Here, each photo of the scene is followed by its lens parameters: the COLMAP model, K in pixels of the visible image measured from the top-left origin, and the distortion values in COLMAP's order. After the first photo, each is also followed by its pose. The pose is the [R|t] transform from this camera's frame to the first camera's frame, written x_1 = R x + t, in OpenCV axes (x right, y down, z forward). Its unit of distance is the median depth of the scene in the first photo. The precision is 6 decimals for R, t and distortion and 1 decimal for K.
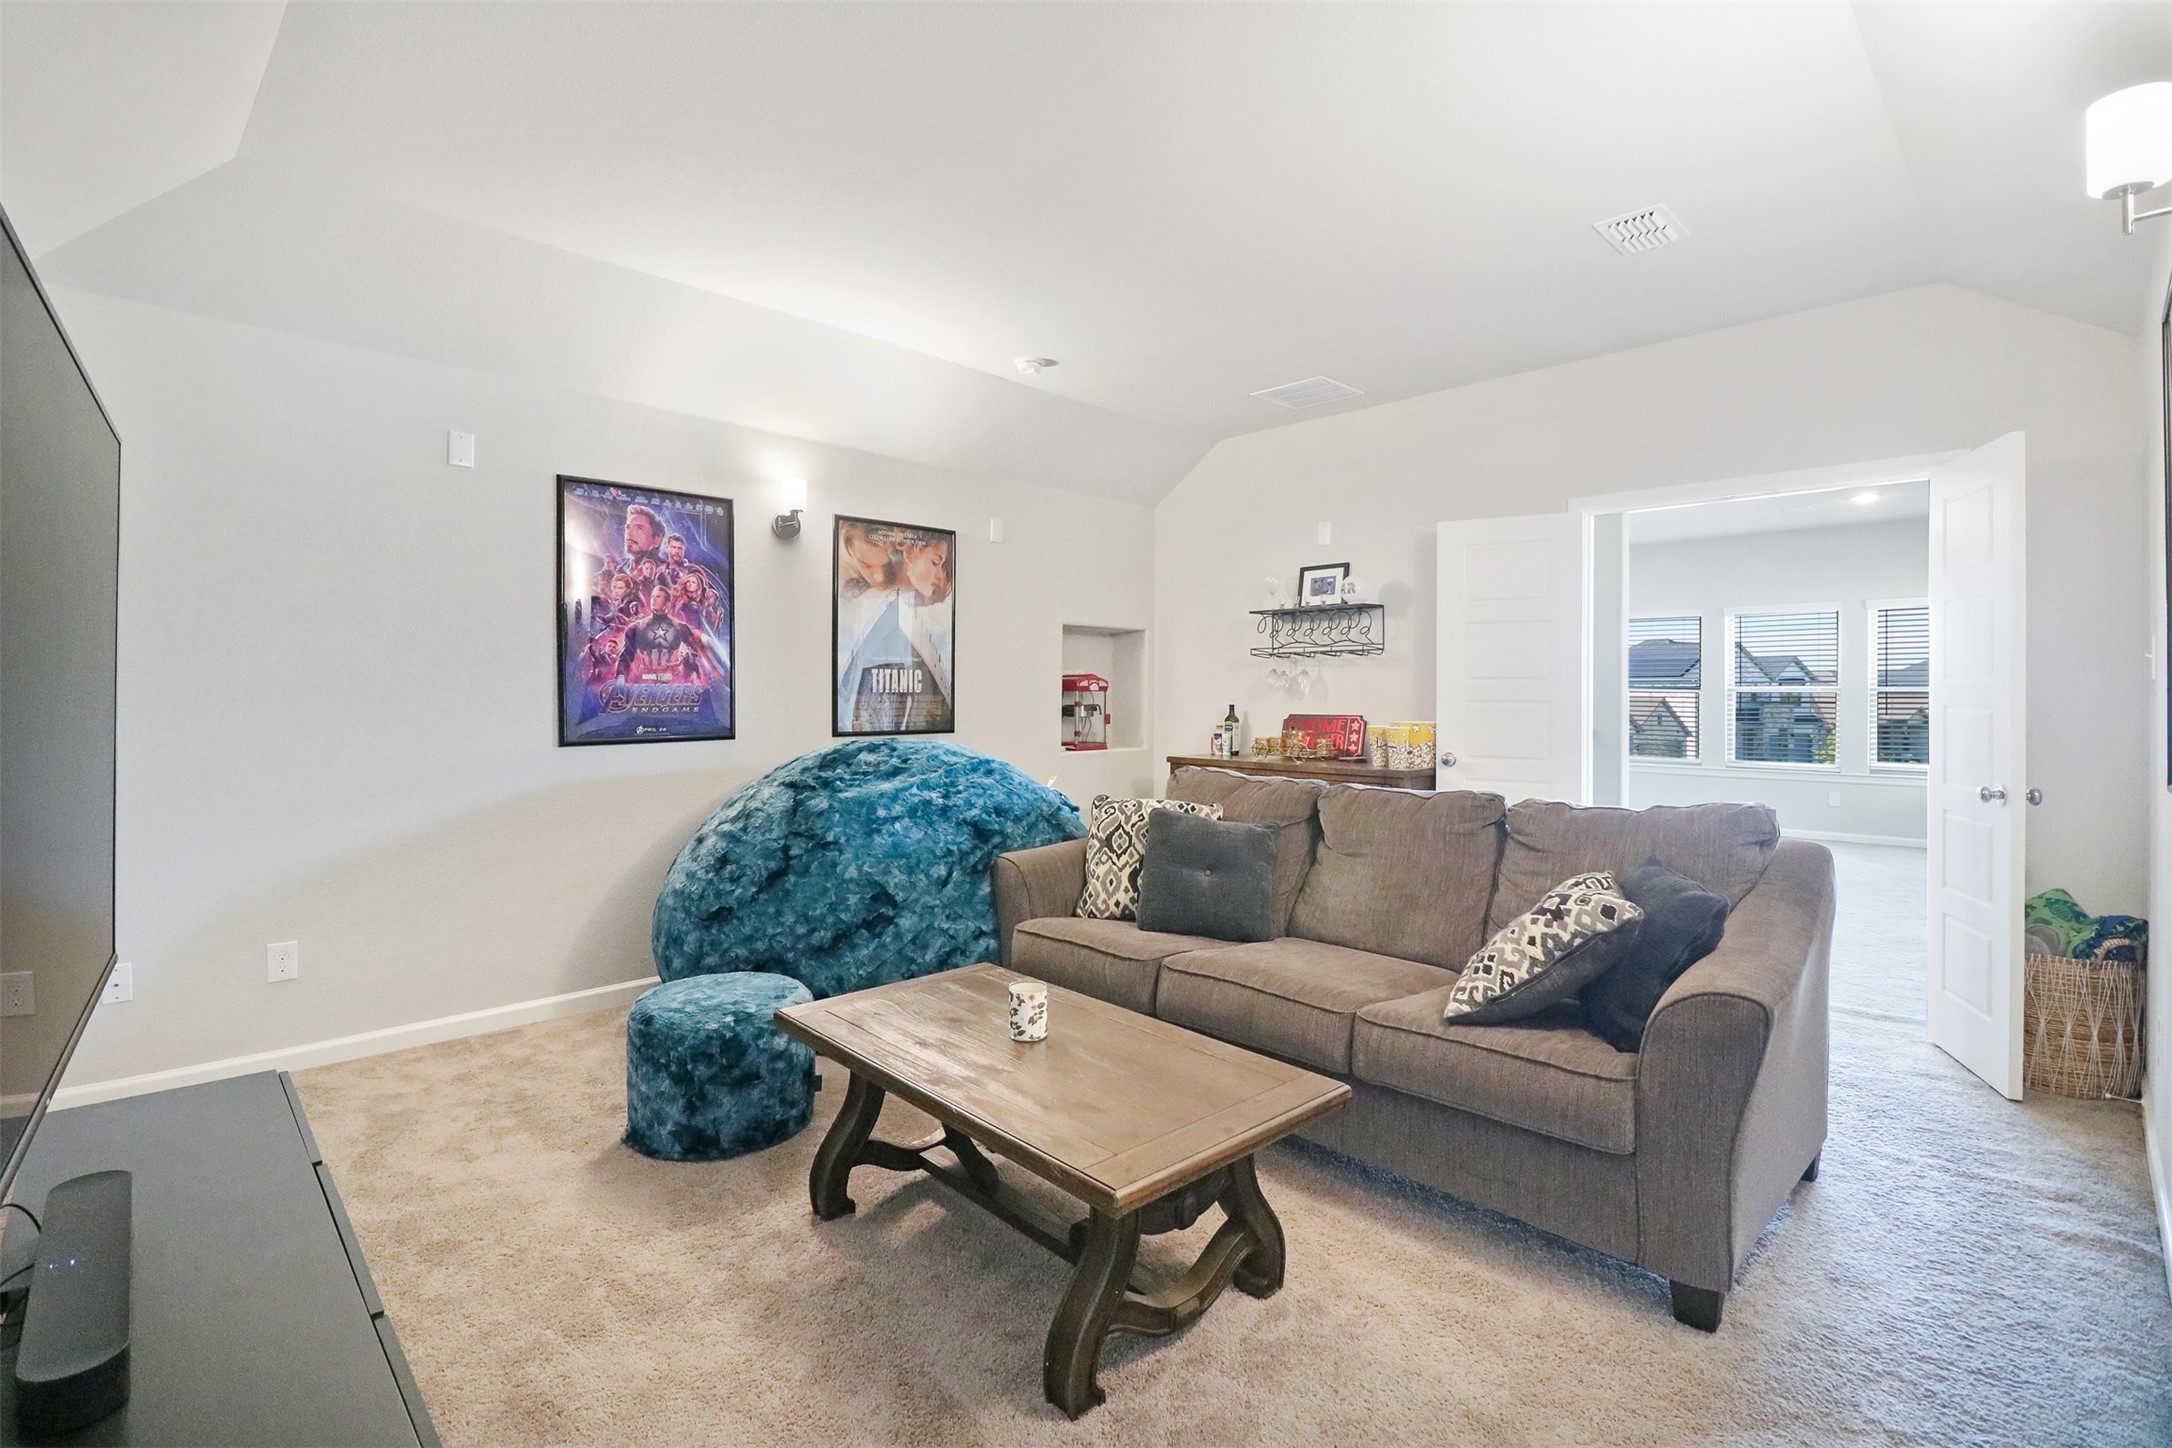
lens RADIAL K [[1017.4, 0, 1086.9], [0, 1017.4, 695.7], [0, 0, 1]] dist [-0.004208, -0.001130]
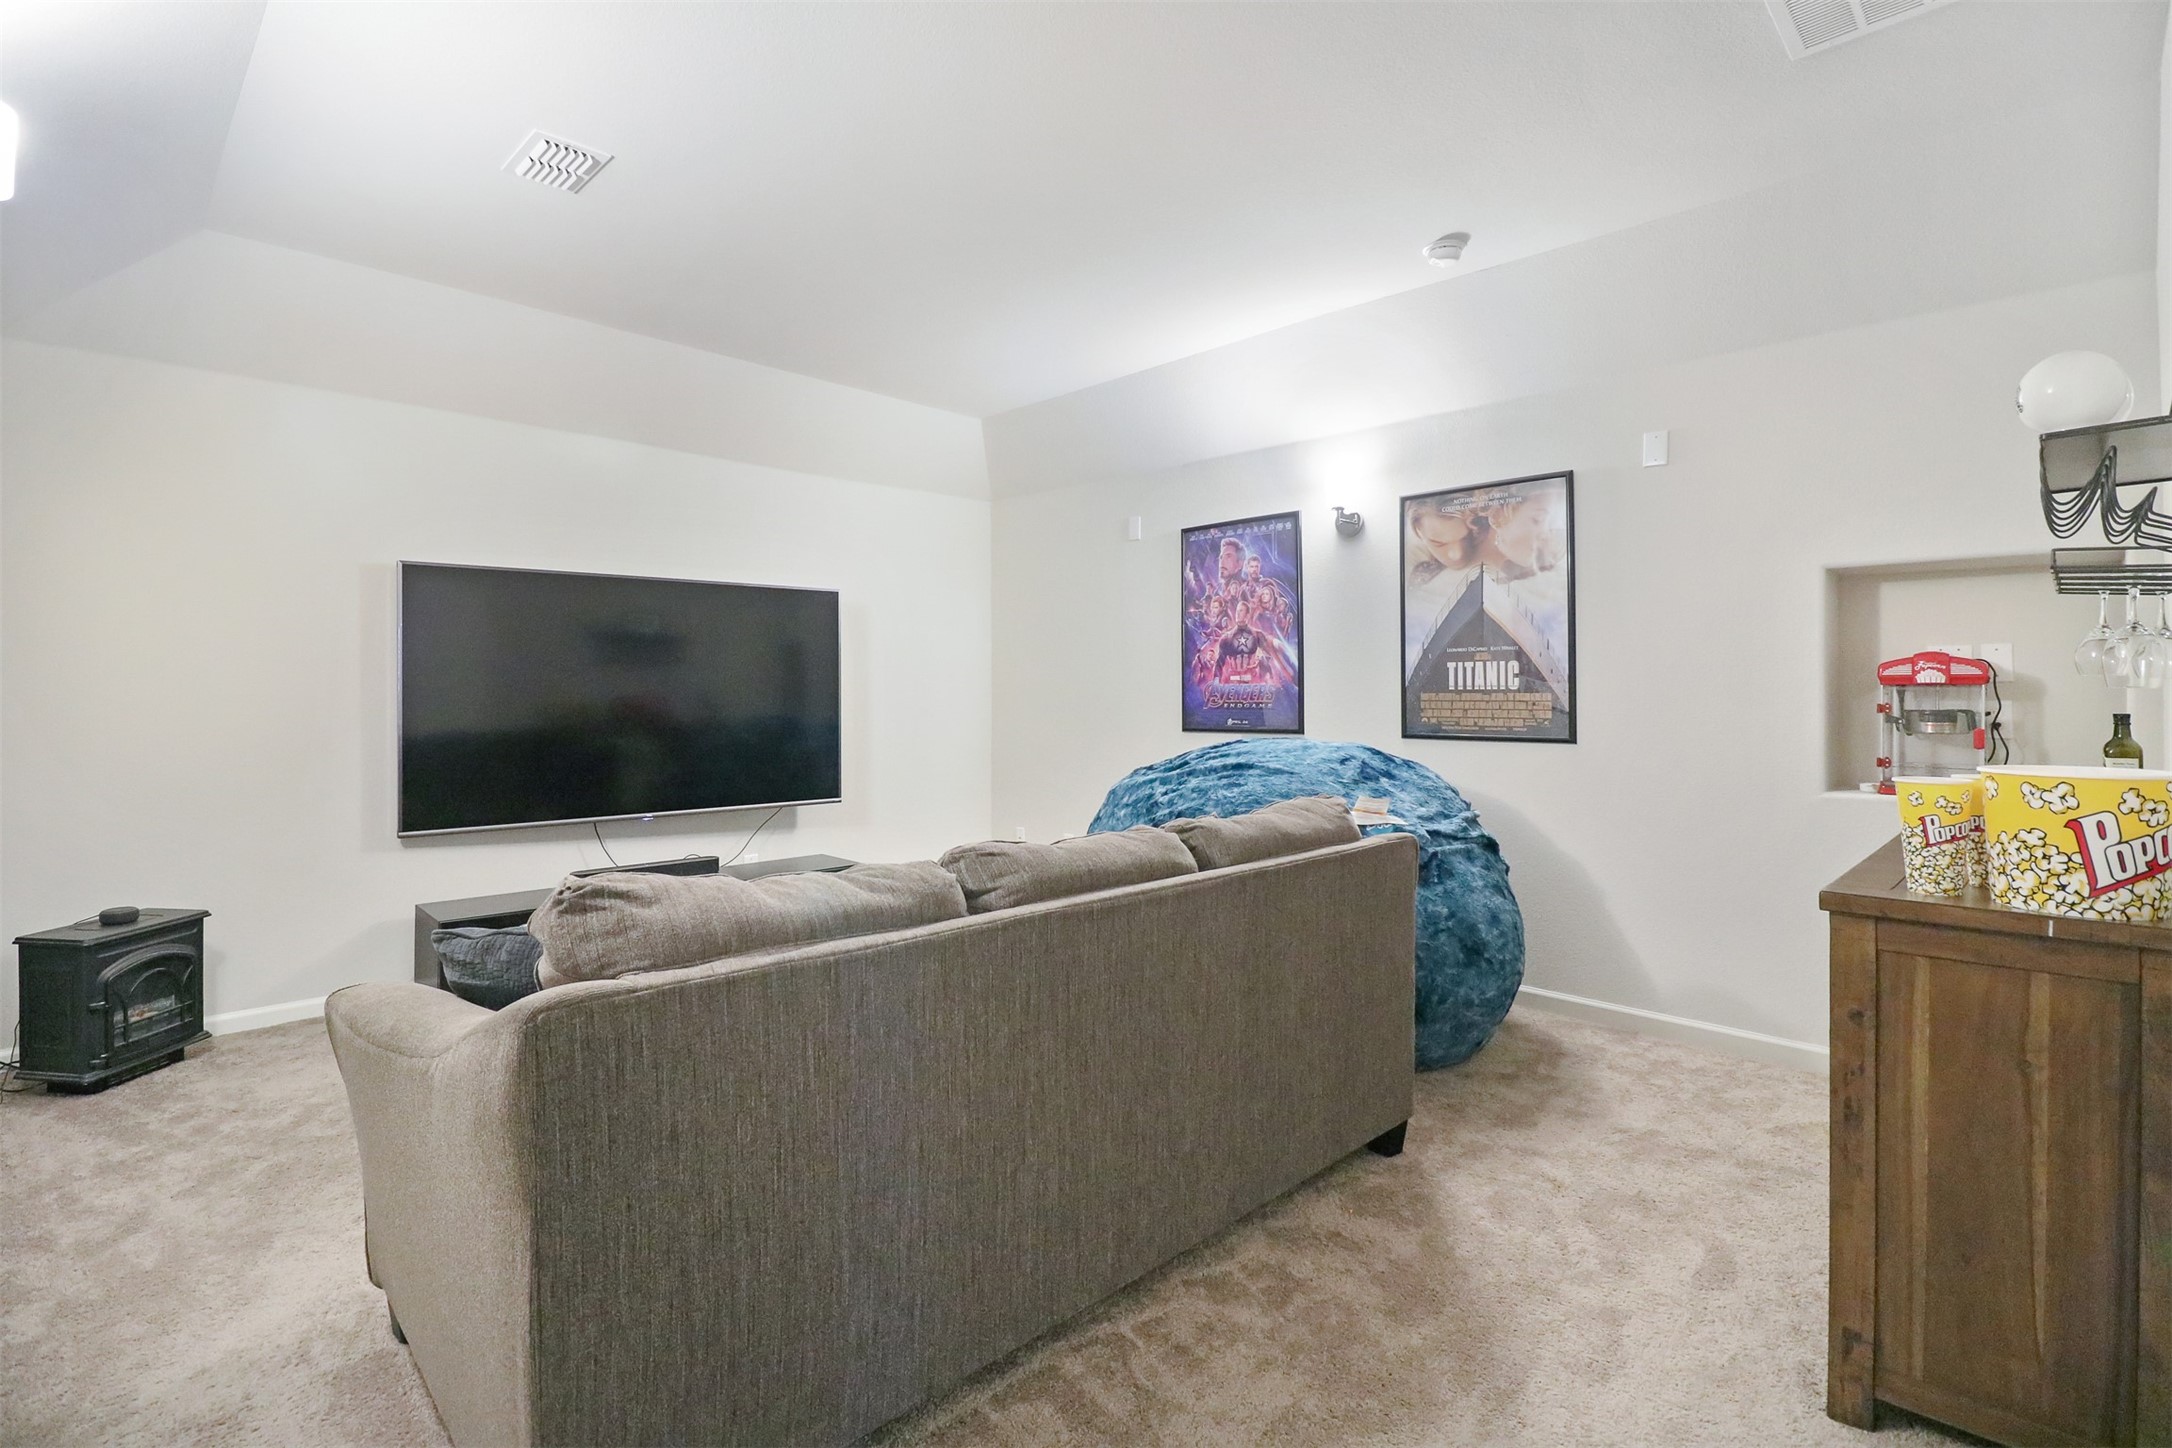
lens RADIAL K [[1017.4, 0, 1086.9], [0, 1017.4, 695.7], [0, 0, 1]] dist [-0.004208, -0.001130]
pose [[0.001376, 0.003596, -0.999993, 0.751936], [0.003089, 0.999989, 0.003600, -0.002496], [0.999994, -0.003094, 0.001365, 0.797088]]
